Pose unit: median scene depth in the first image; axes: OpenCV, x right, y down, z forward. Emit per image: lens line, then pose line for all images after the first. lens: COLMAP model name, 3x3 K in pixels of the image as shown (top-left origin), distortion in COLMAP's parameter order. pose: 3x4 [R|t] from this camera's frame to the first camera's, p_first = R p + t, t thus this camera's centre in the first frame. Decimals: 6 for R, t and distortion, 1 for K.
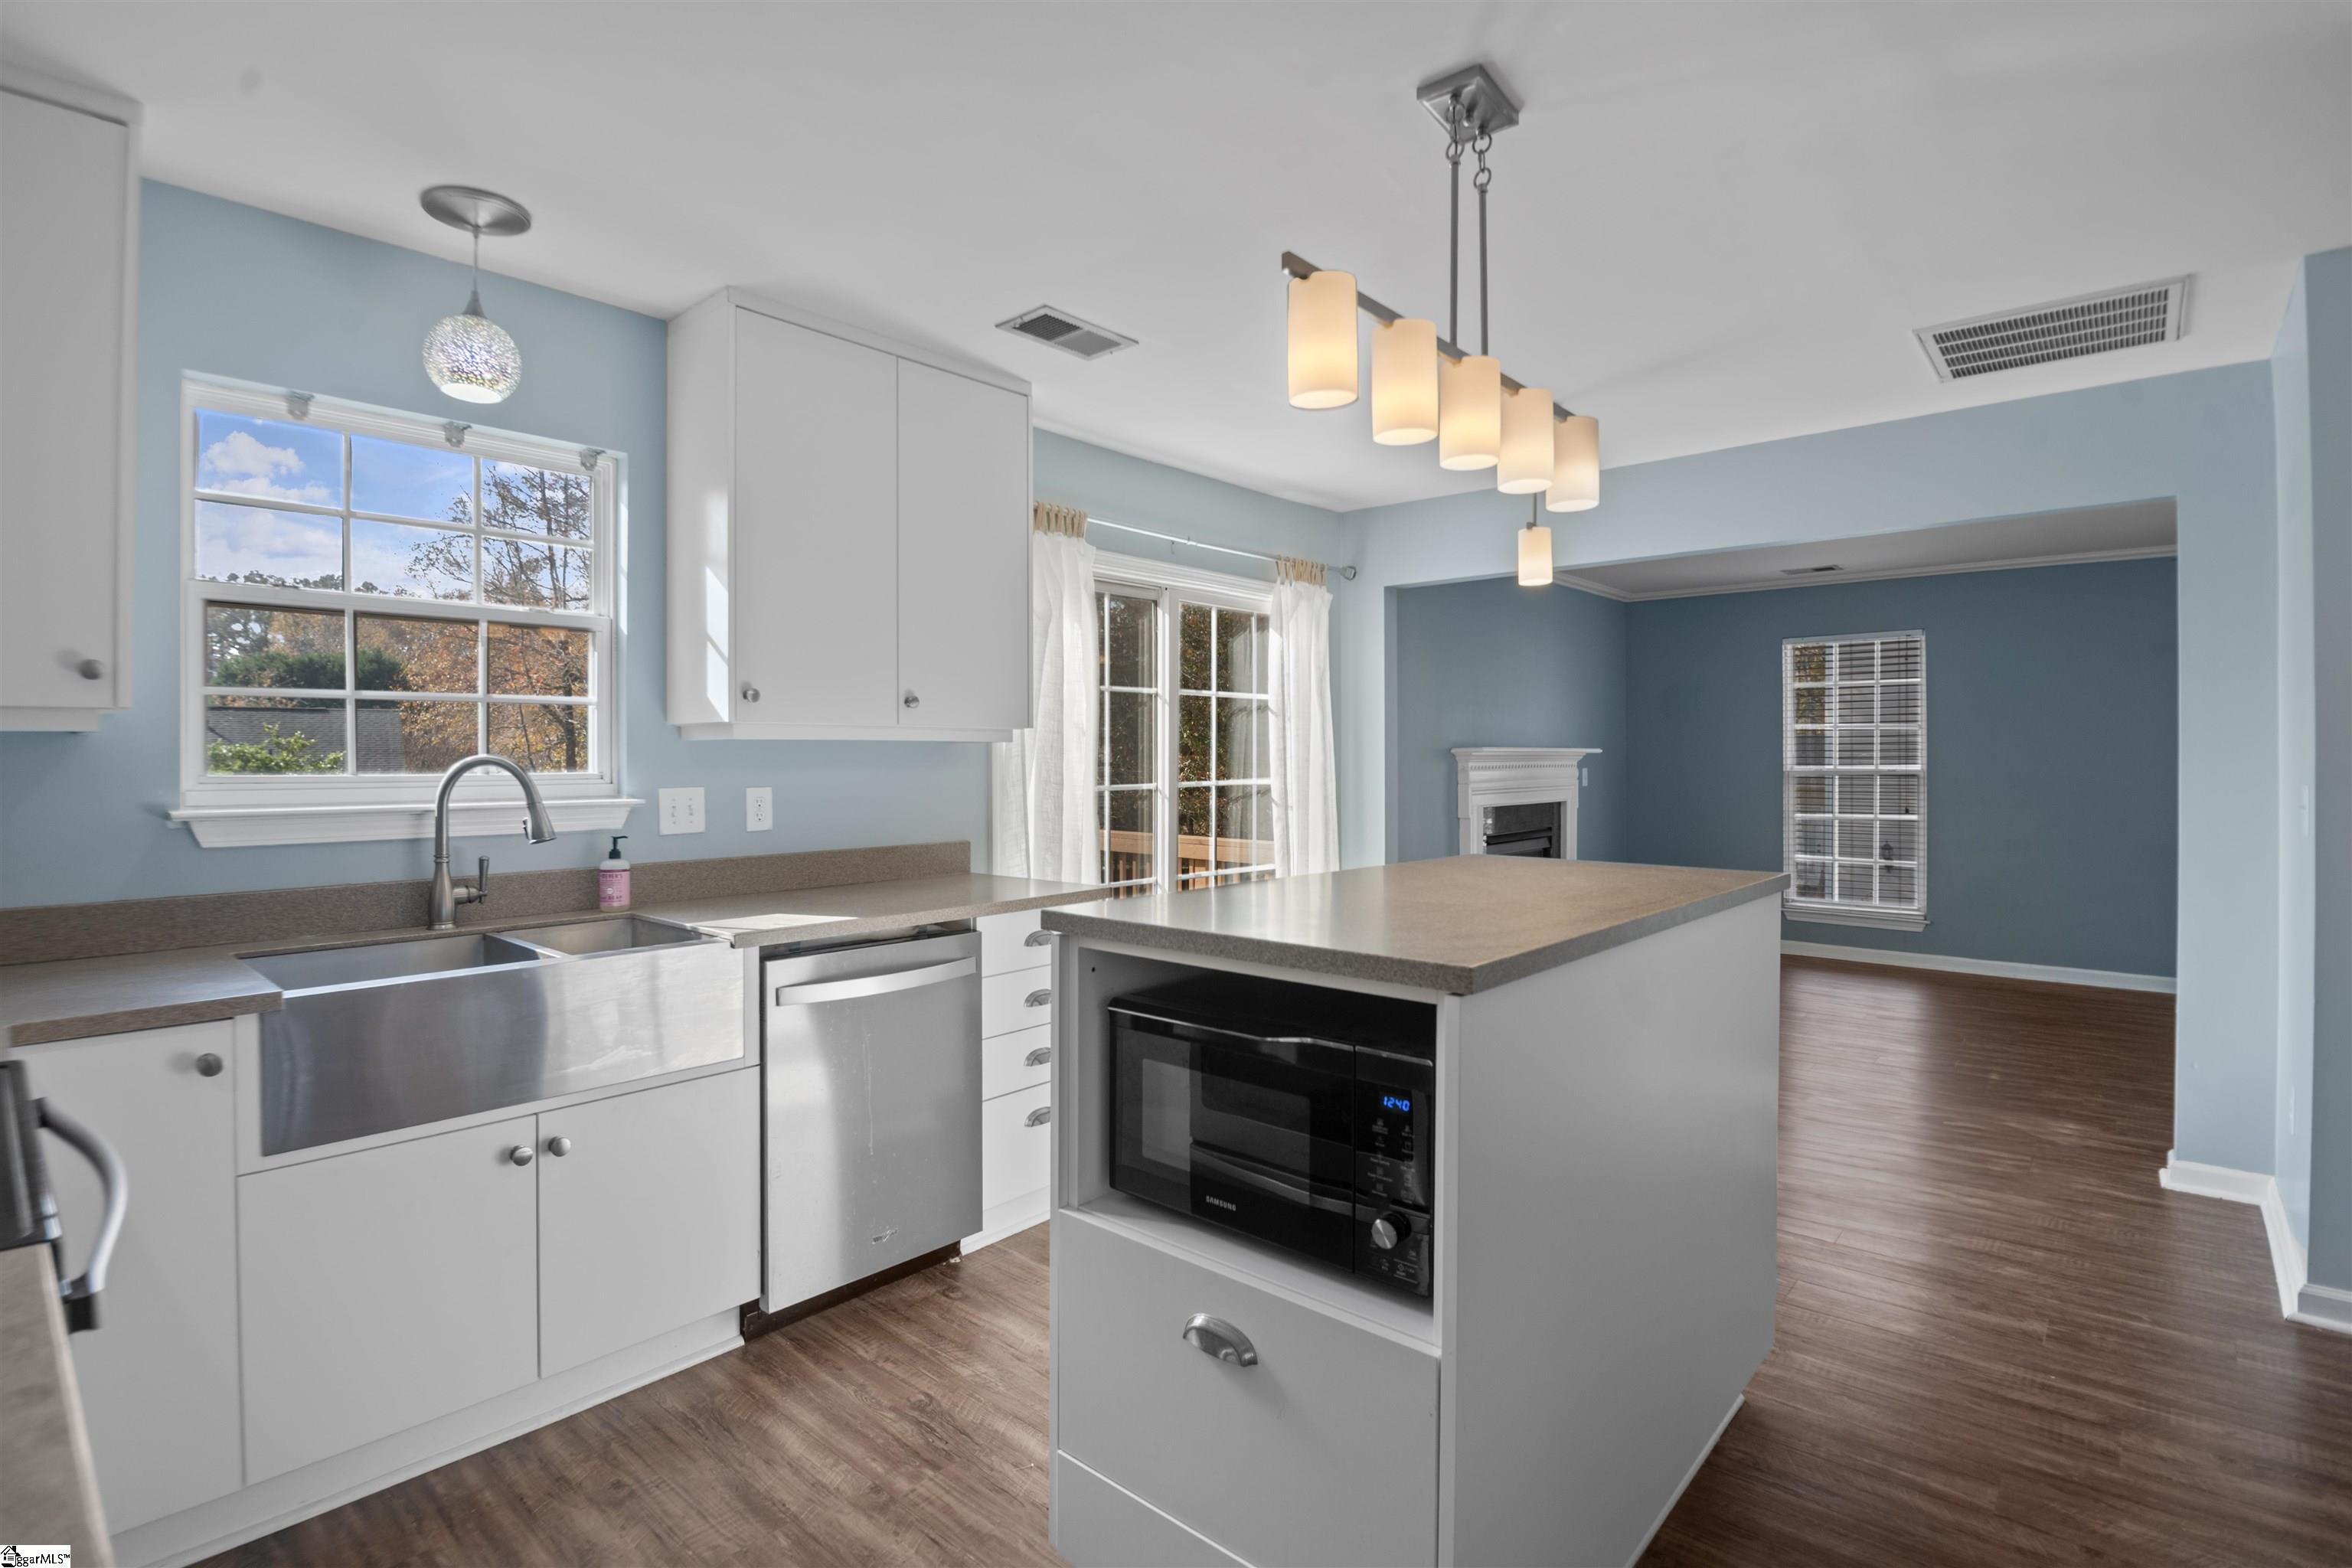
lens RADIAL K [[1129.6, 0, 1172.7], [0, 1129.6, 761.1], [0, 0, 1]] dist [0.002033, -0.000266]
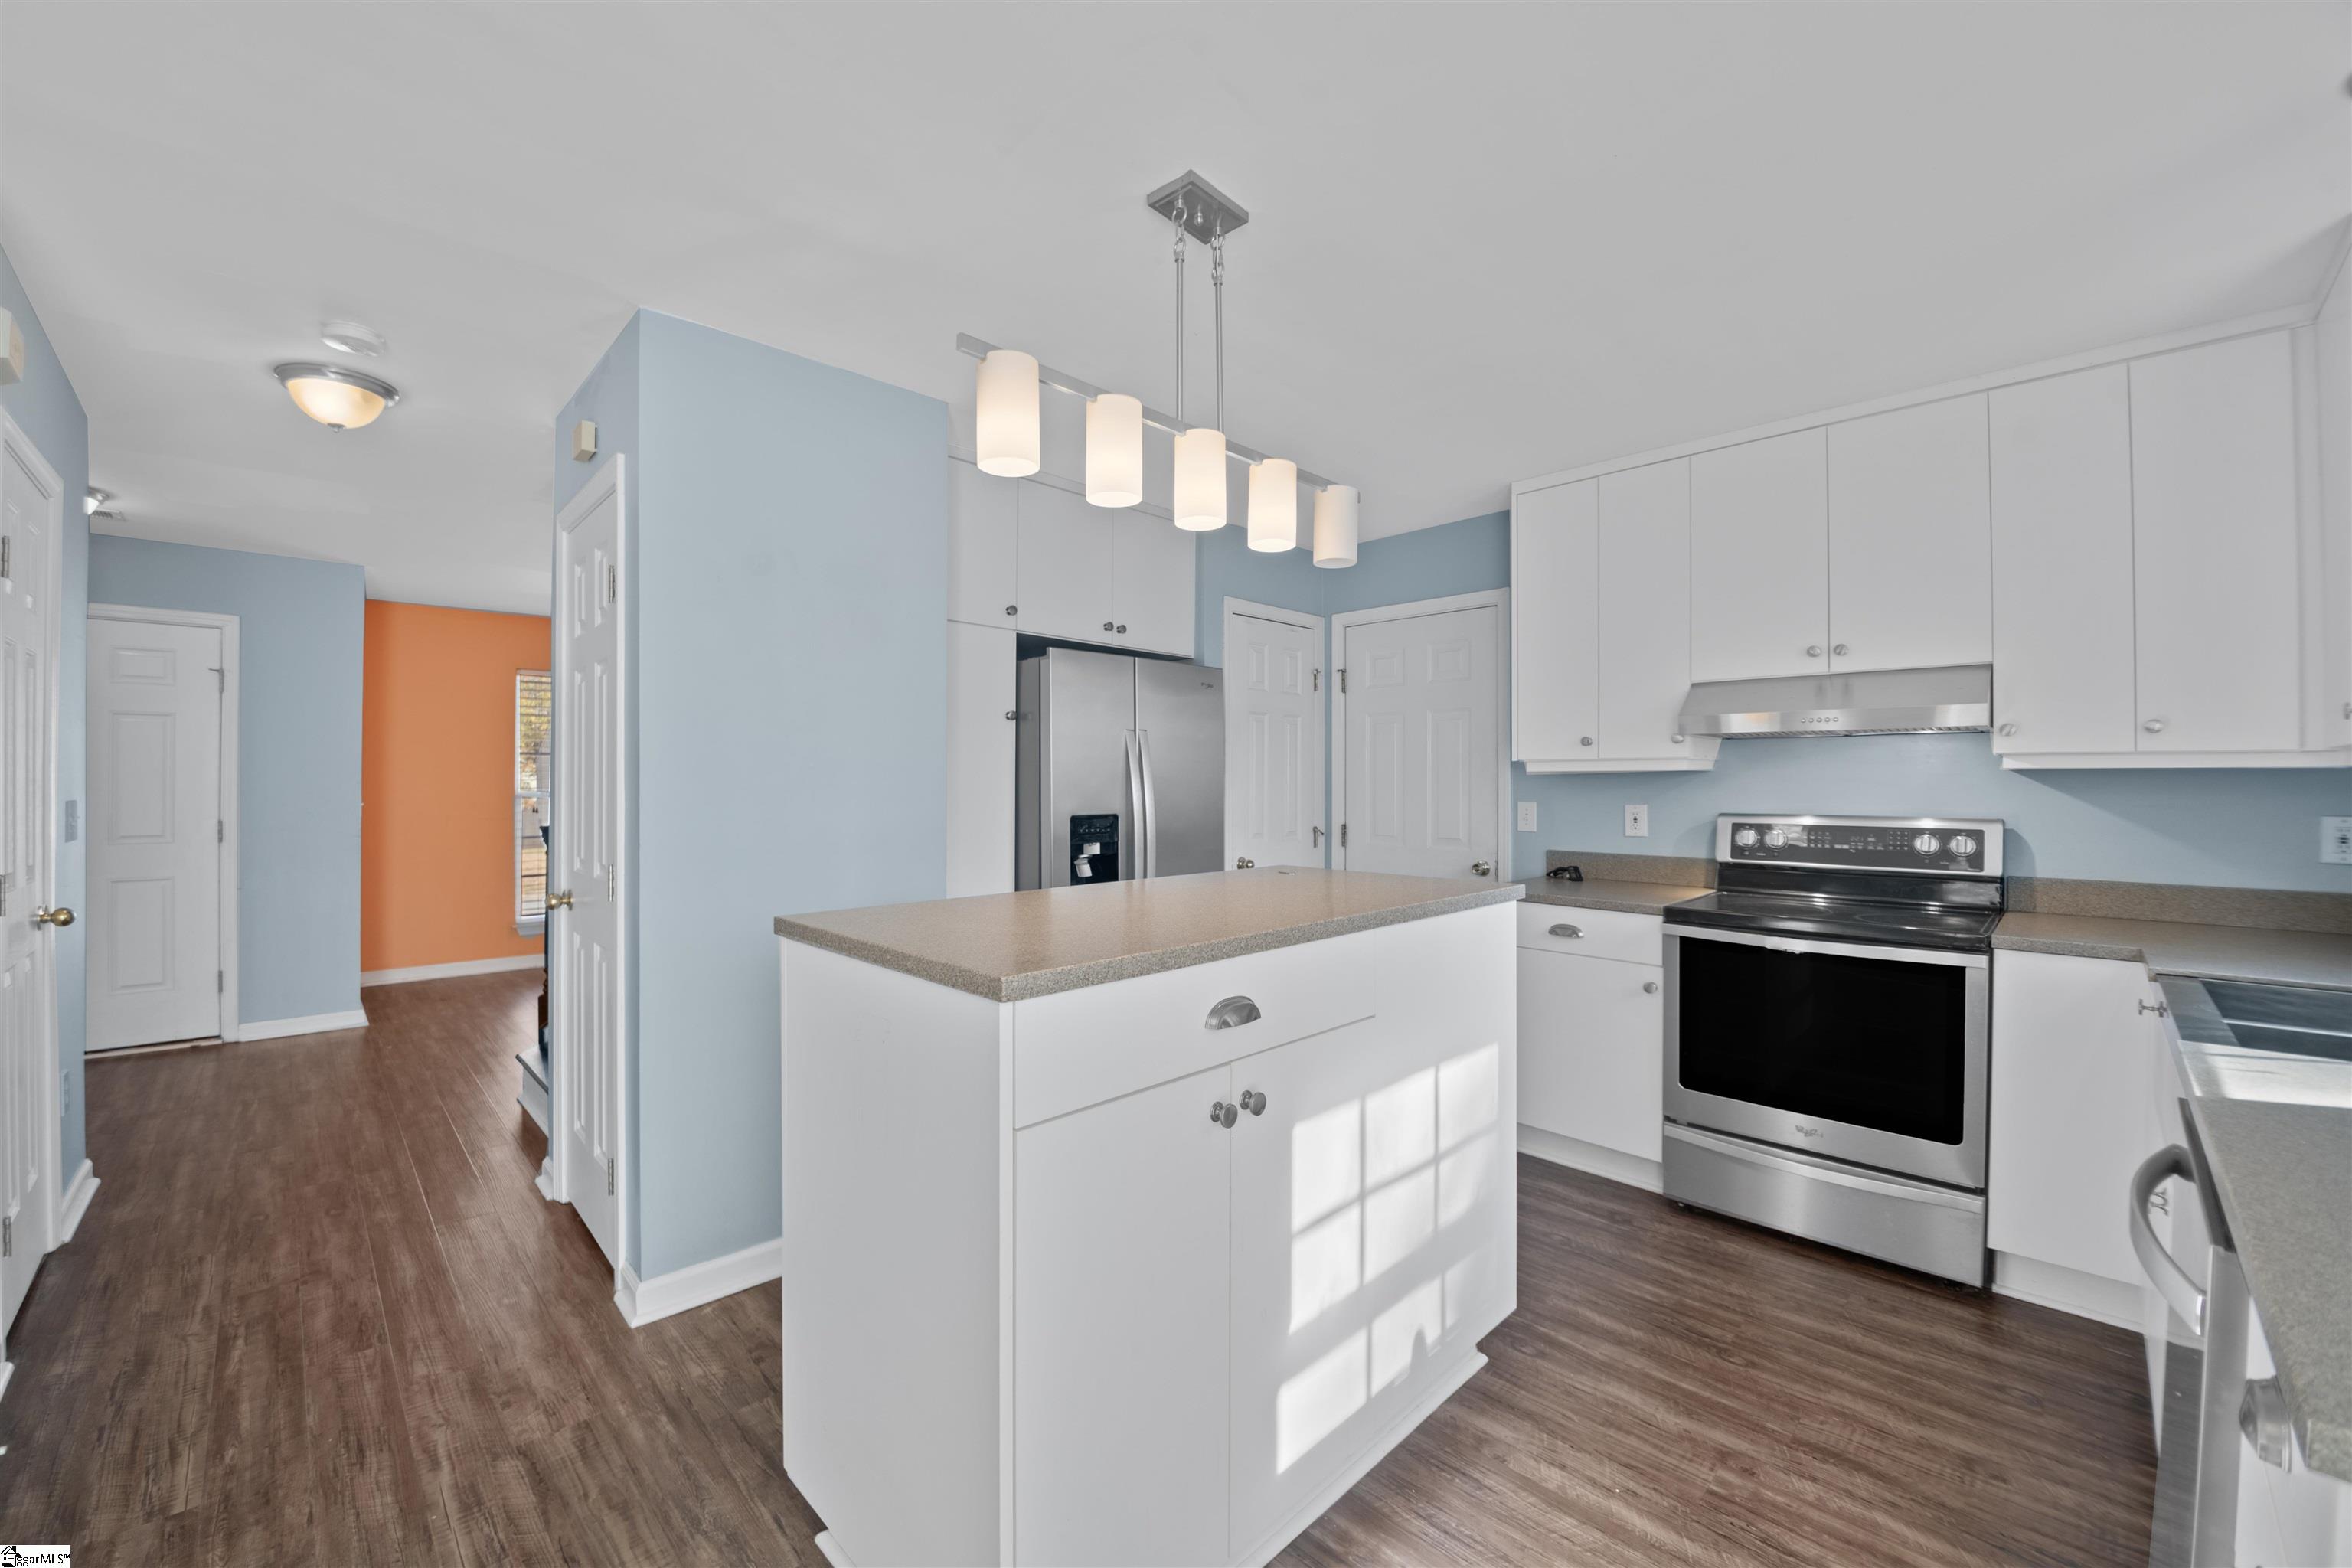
lens RADIAL K [[920.9, 0, 1194.1], [0, 920.9, 782.9], [0, 0, 1]] dist [-0.025181, -0.000358]
pose [[-0.999087, -0.005655, 0.042354, 0.176803], [-0.005293, 0.999949, 0.008652, -0.003756], [-0.042401, 0.008419, -0.999065, 1.466980]]
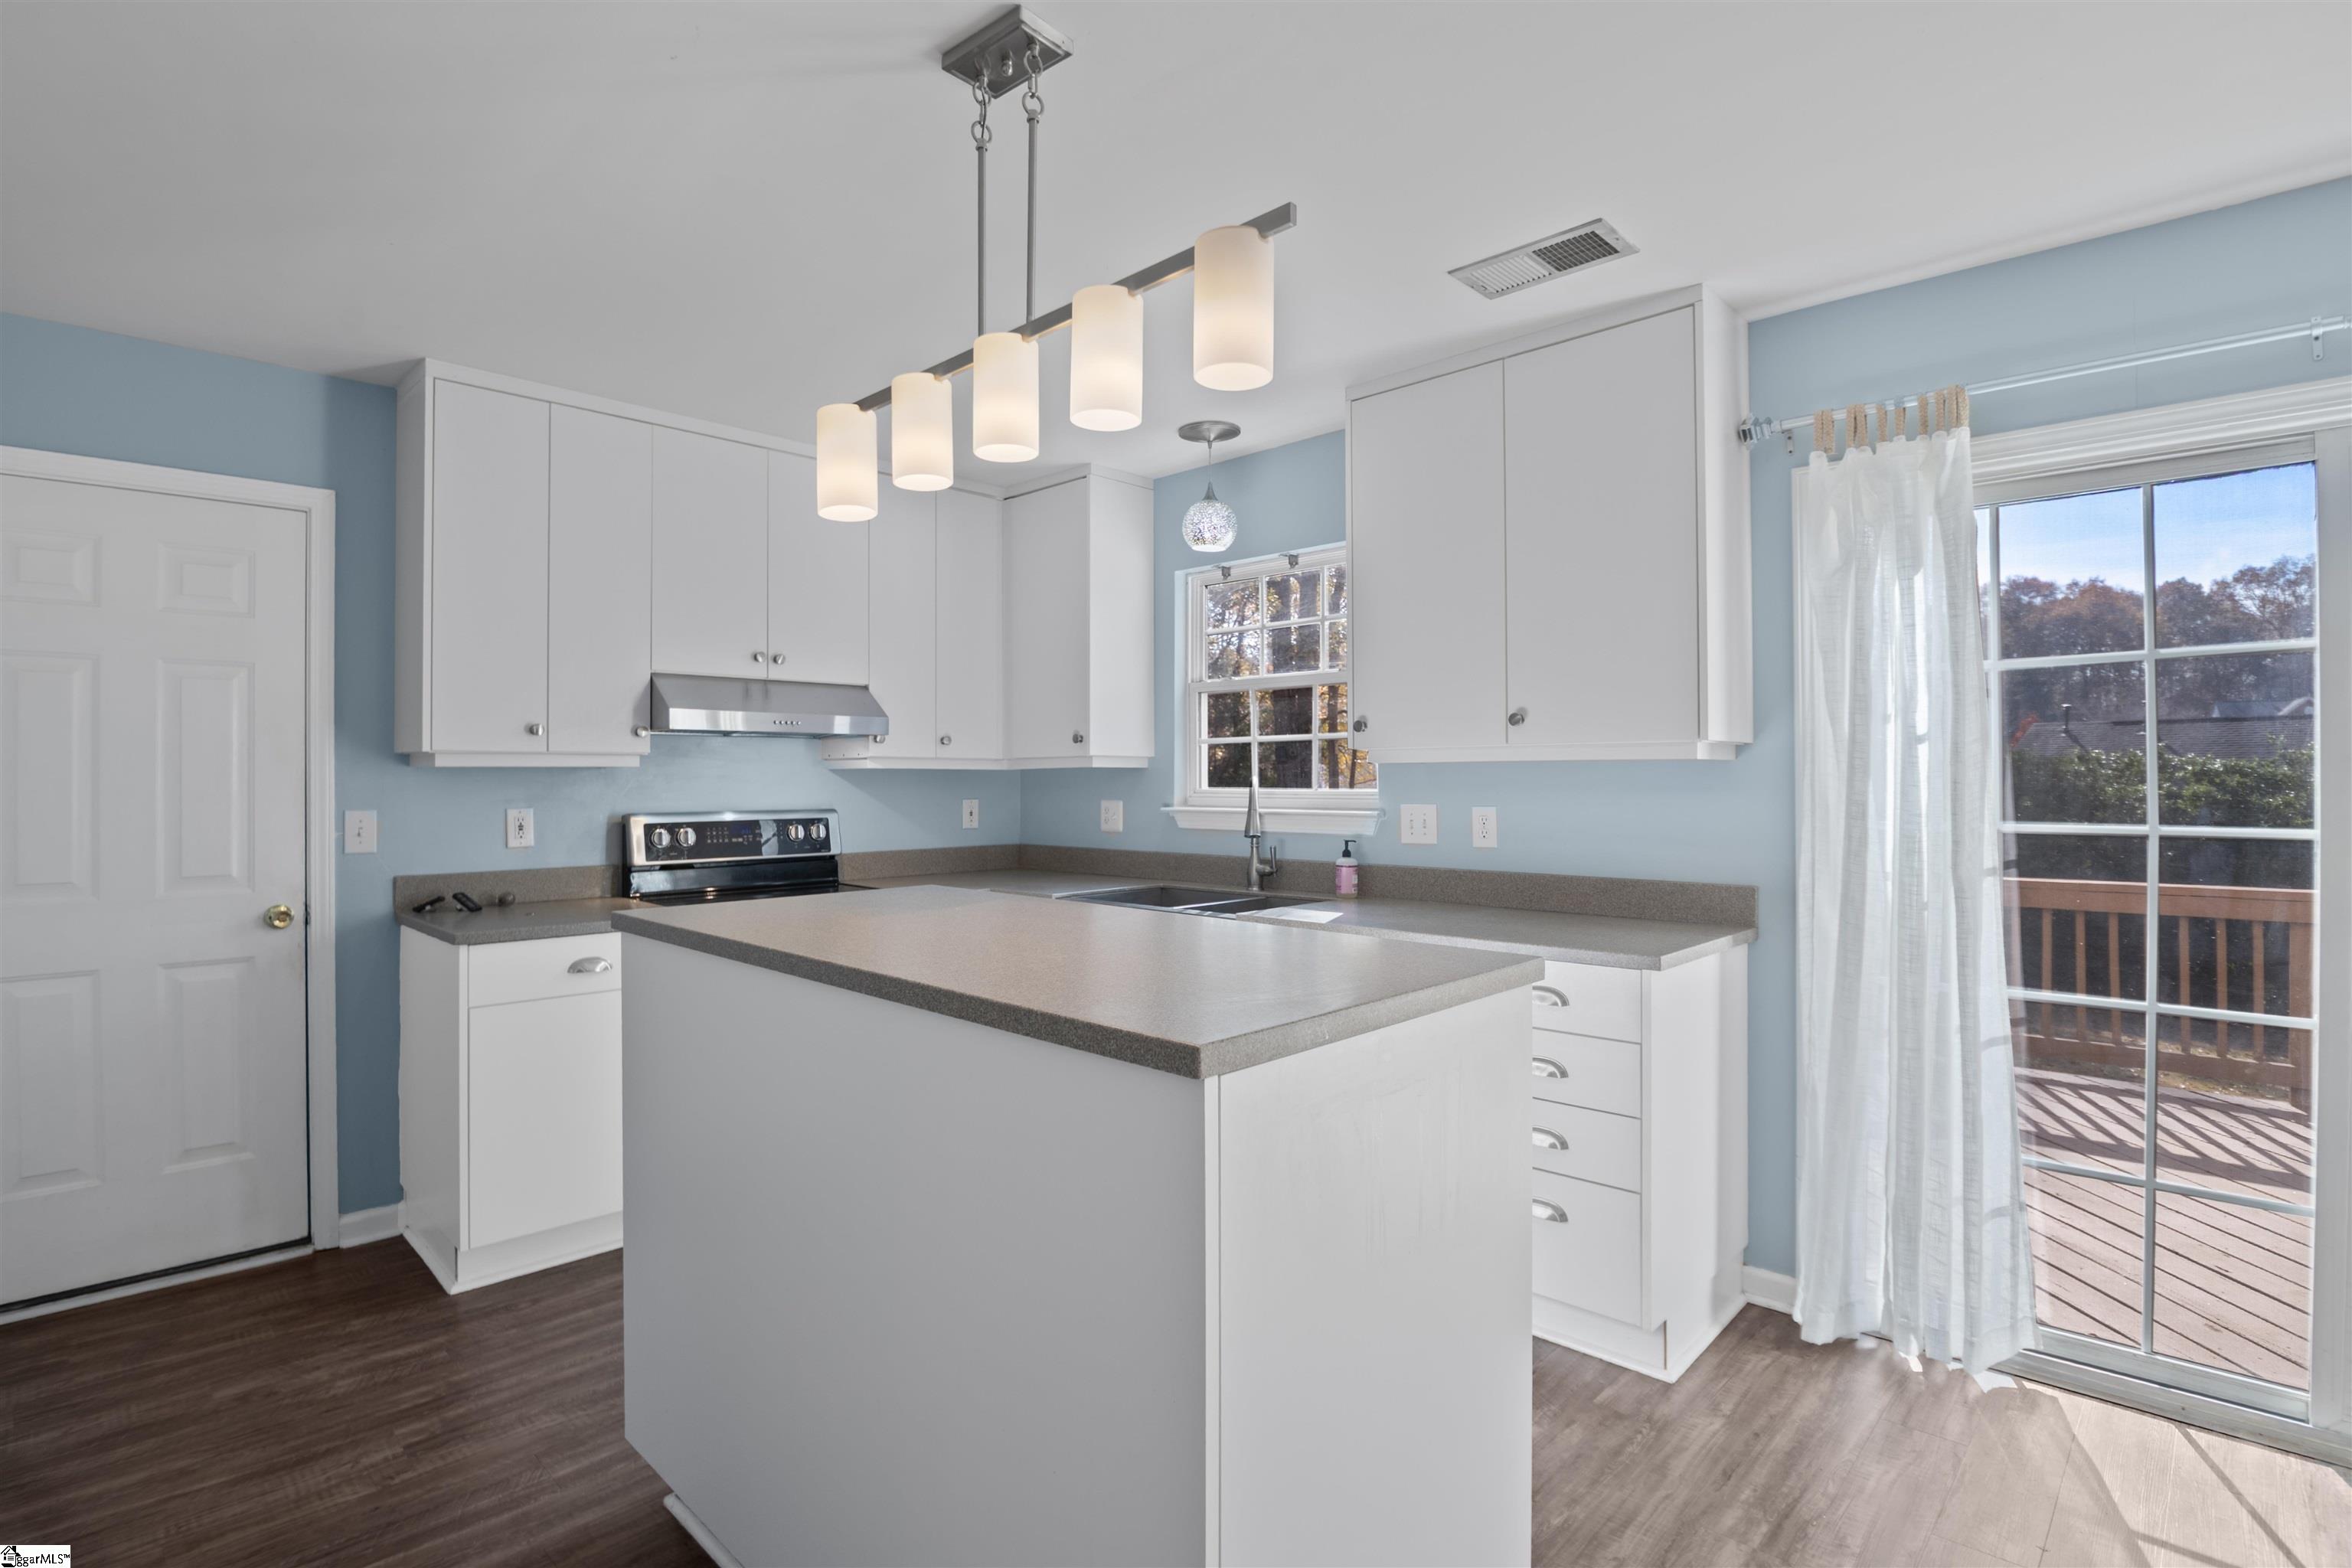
lens RADIAL K [[1129.6, 0, 1178.5], [0, 1129.6, 786.0], [0, 0, 1]] dist [0.002033, -0.000266]
pose [[-0.027404, 0.003798, -0.999617, 0.889948], [-0.004469, 0.999982, 0.003922, 0.000945], [0.999614, 0.004575, -0.027386, 0.937394]]
